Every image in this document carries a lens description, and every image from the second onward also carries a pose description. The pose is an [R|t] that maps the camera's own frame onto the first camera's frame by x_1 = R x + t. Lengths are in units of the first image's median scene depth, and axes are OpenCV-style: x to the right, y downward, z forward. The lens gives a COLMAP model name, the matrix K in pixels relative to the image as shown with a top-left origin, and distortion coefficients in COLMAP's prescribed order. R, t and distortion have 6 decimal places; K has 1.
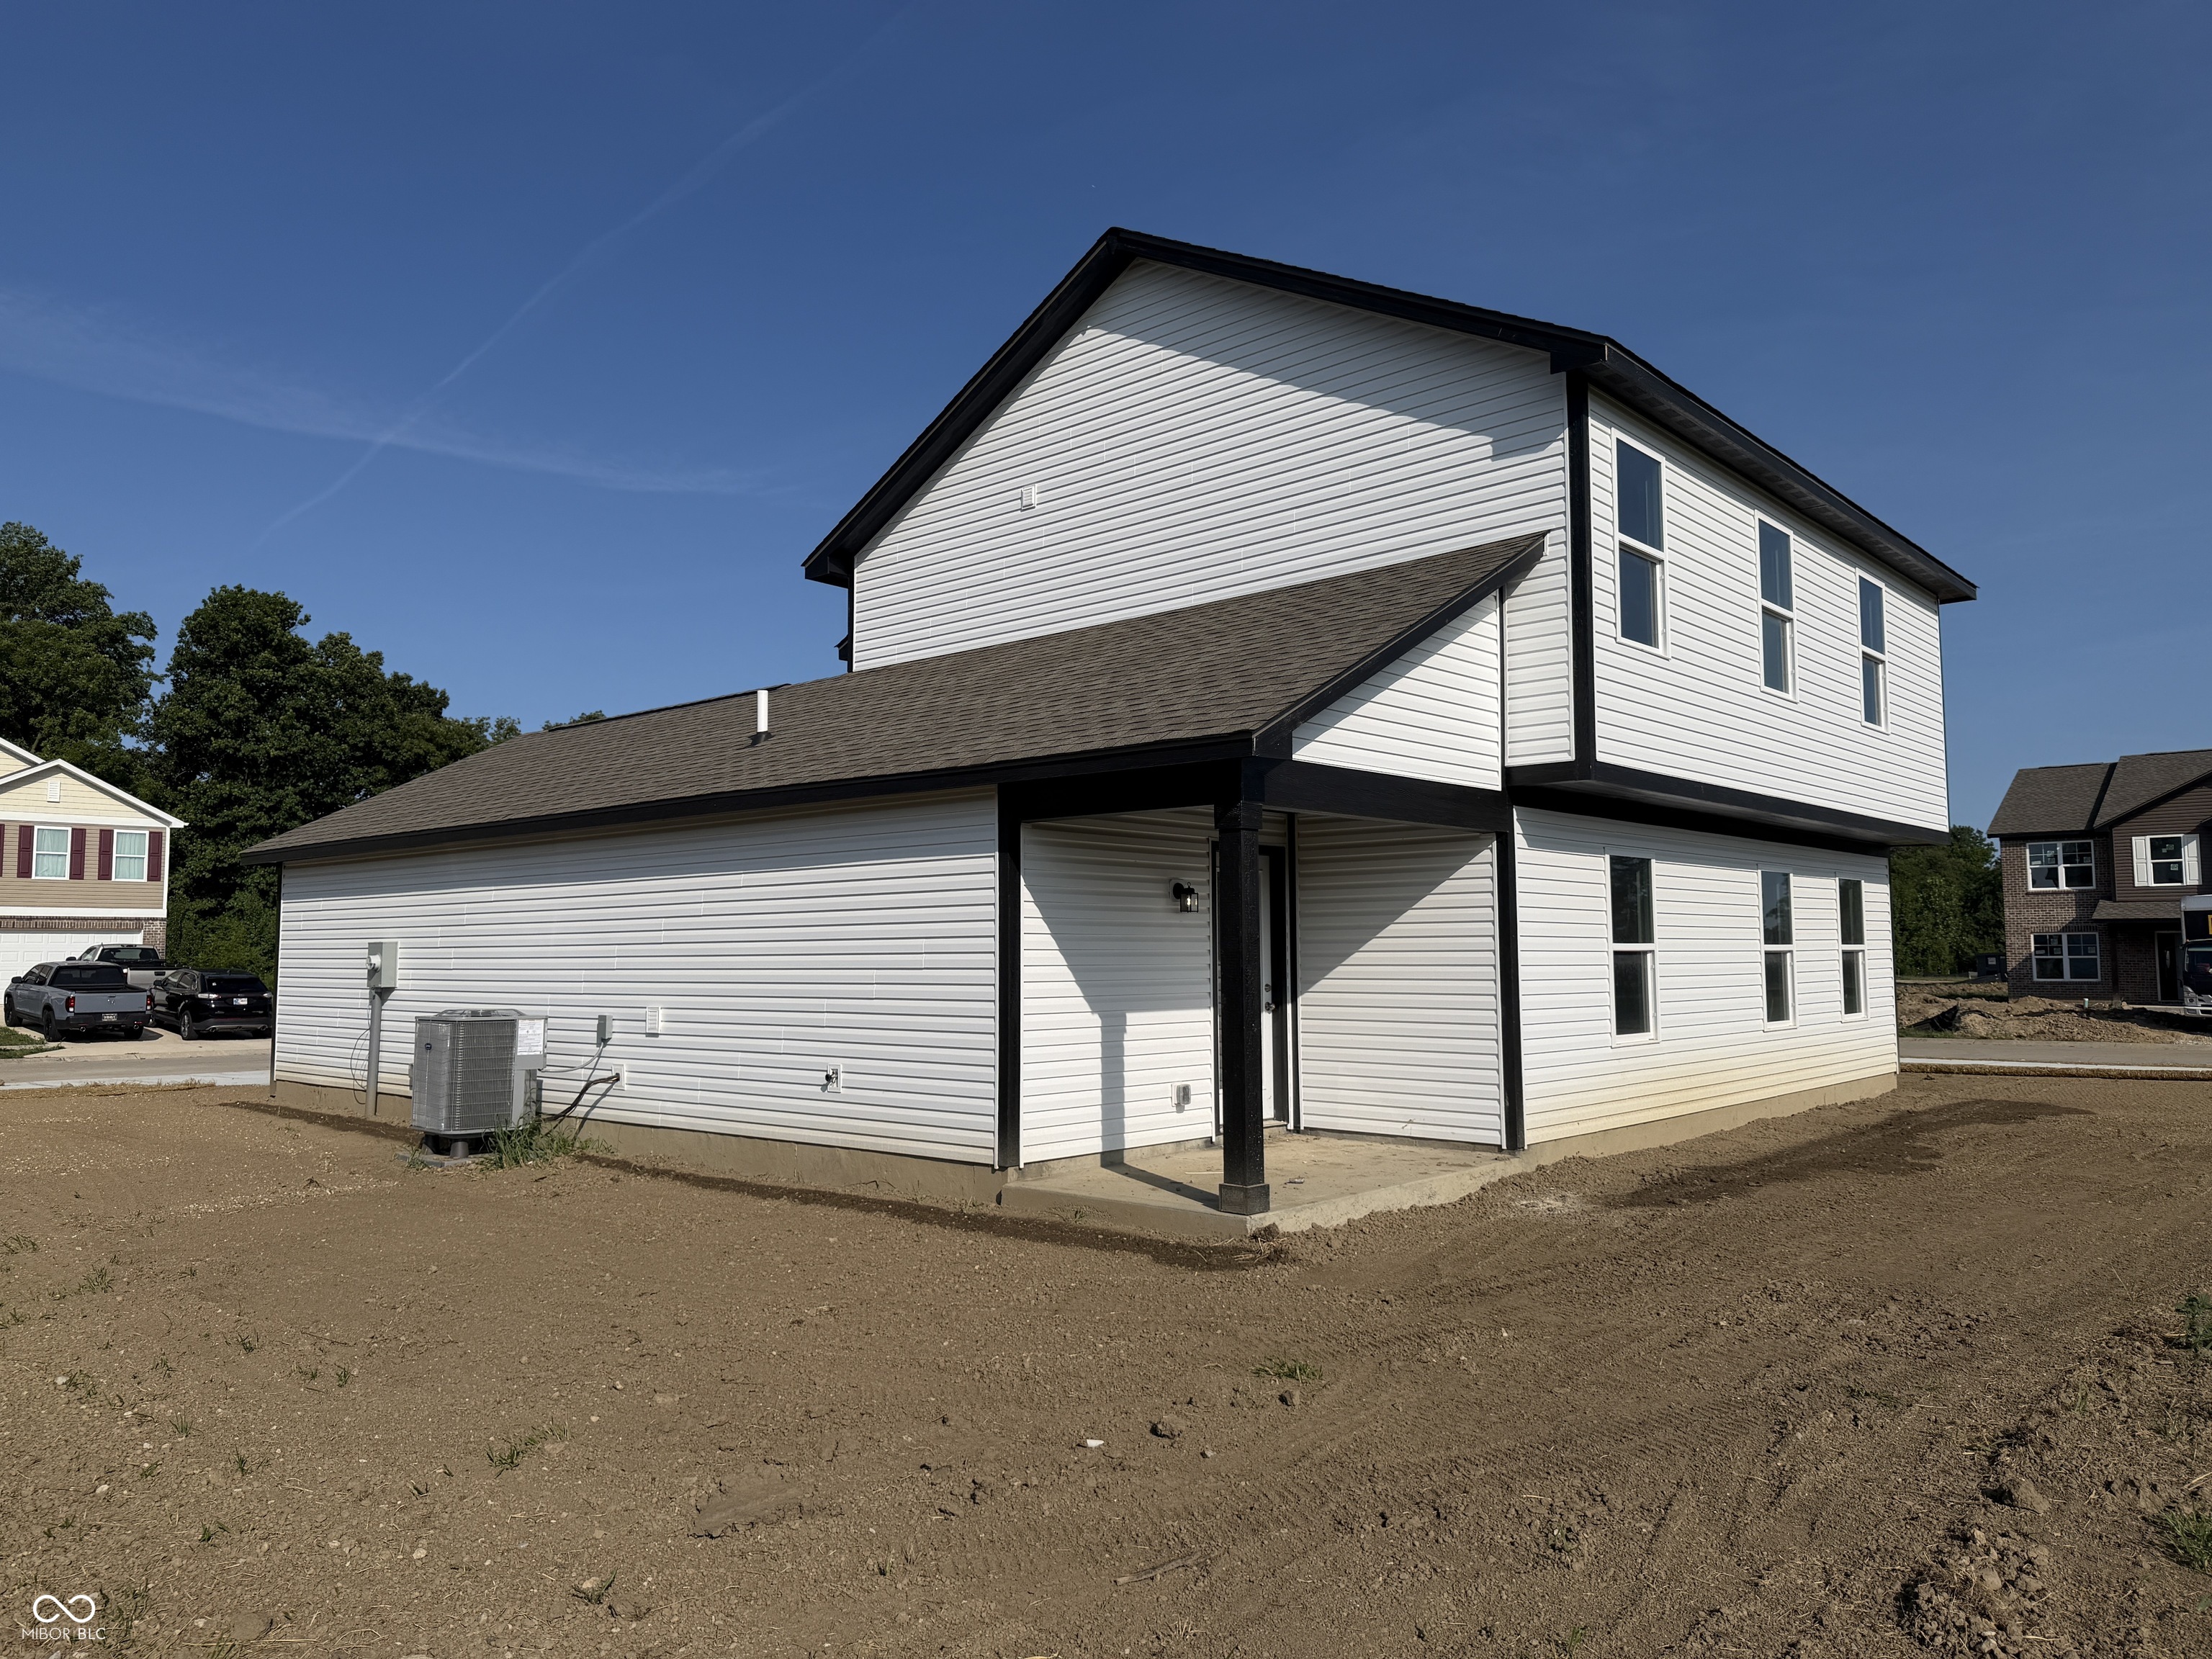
lens RADIAL K [[1524.2, 0, 1101.3], [0, 1524.2, 822.5], [0, 0, 1]] dist [0.161027, -0.231676]
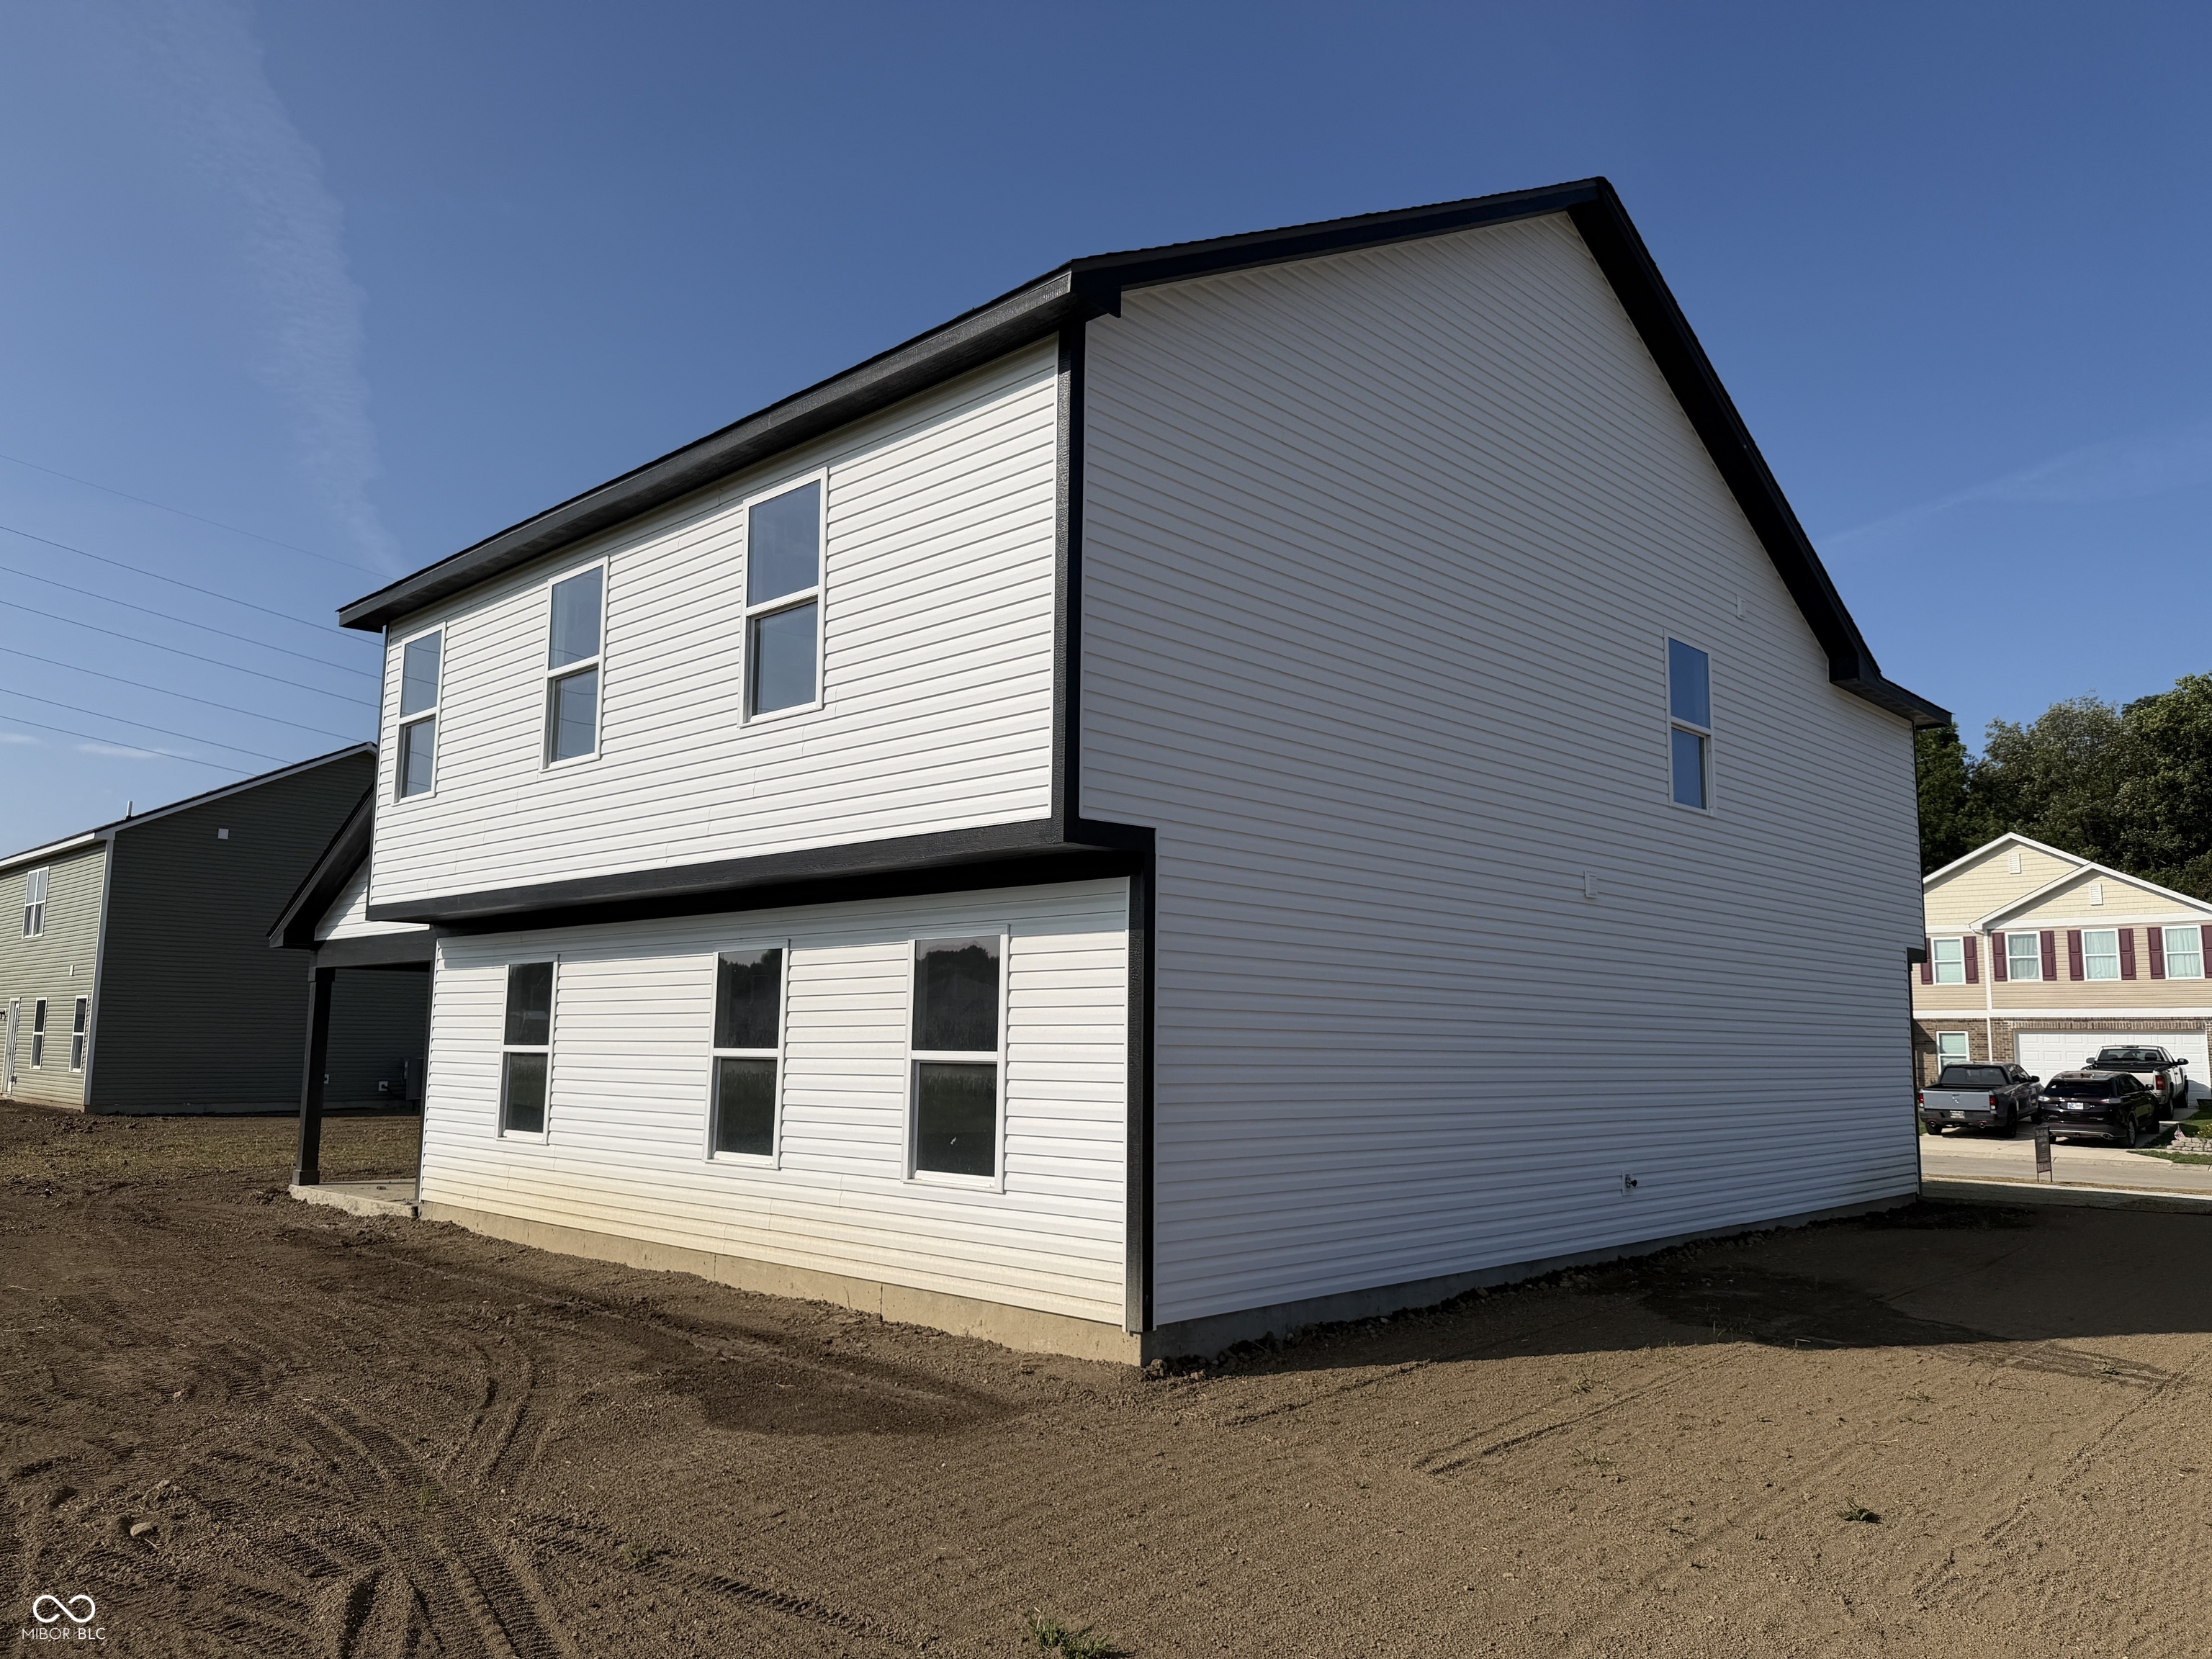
lens RADIAL K [[1611.4, 0, 1106.0], [0, 1611.4, 829.5], [0, 0, 1]] dist [-0.100637, 0.125720]
pose [[-0.029936, -0.131875, -0.990814, 1.191608], [0.073819, 0.988260, -0.133765, 0.089444], [0.996822, -0.077145, -0.019850, 1.195574]]
